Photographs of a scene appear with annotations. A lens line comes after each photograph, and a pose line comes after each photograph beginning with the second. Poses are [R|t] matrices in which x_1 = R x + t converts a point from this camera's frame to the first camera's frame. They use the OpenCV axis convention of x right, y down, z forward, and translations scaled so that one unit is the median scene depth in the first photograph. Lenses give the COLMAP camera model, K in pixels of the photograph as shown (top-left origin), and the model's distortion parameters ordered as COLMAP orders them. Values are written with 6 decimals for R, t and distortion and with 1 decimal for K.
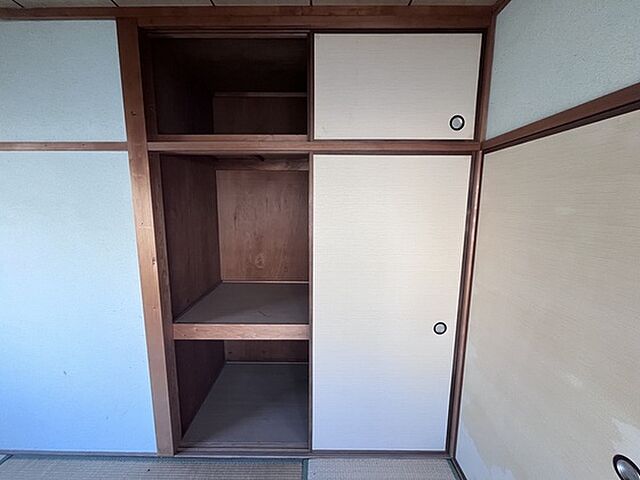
lens RADIAL K [[259.4, 0, 319.2], [0, 259.4, 241.0], [0, 0, 1]] dist [-0.004371, 0.000691]
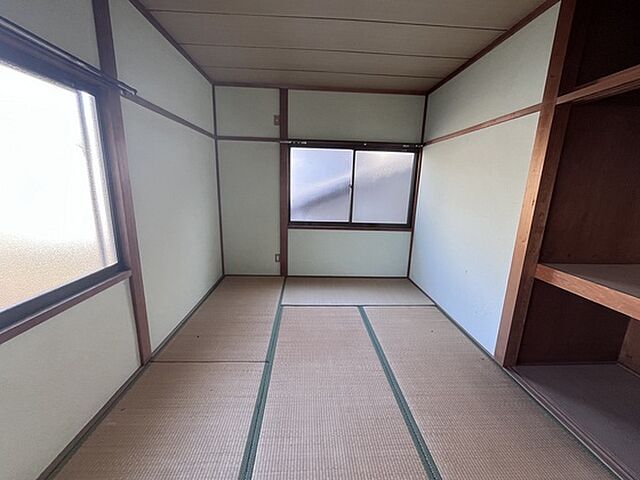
lens RADIAL K [[259.4, 0, 318.9], [0, 259.4, 239.5], [0, 0, 1]] dist [-0.004371, 0.000691]
pose [[0.054942, 0.205598, -0.977093, 0.461456], [-0.167804, 0.966554, 0.193945, 0.160737], [0.984288, 0.153304, 0.087604, -0.051666]]
